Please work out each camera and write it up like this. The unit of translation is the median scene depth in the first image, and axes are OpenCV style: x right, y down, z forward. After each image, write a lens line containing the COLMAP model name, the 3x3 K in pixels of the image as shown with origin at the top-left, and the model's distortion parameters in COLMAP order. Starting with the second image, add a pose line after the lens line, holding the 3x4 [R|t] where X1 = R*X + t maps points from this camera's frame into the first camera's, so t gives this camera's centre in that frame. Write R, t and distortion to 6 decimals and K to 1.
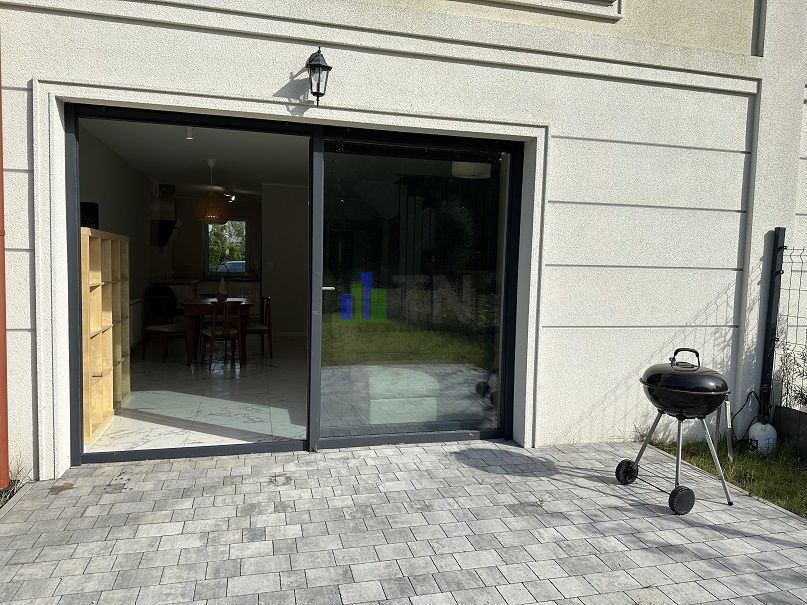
lens RADIAL K [[569.4, 0, 403.5], [0, 569.4, 302.5], [0, 0, 1]] dist [0.004553, -0.000304]
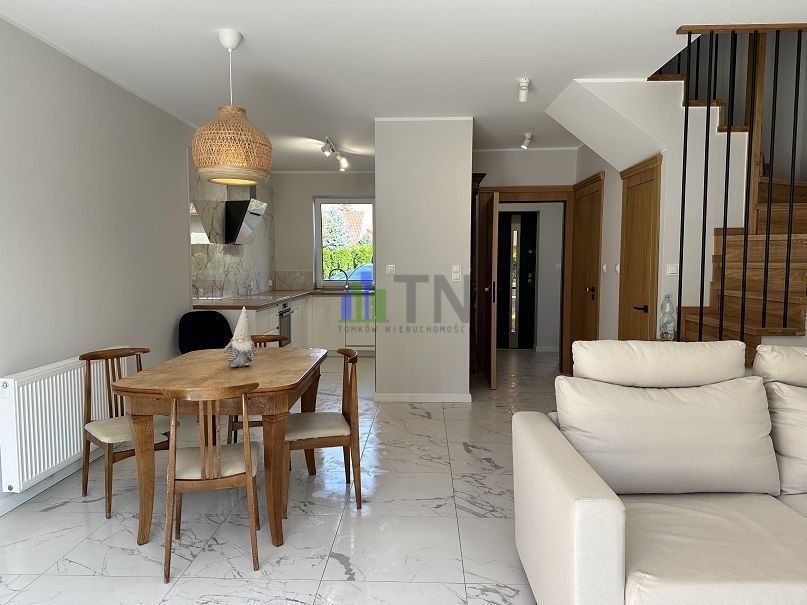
lens RADIAL K [[569.4, 0, 403.5], [0, 569.4, 302.5], [0, 0, 1]] dist [0.004553, -0.000304]
pose [[0.957166, -0.002996, -0.289523, -0.062099], [0.003213, 0.999995, 0.000274, -0.033621], [0.289521, -0.001192, 0.957171, 0.456620]]
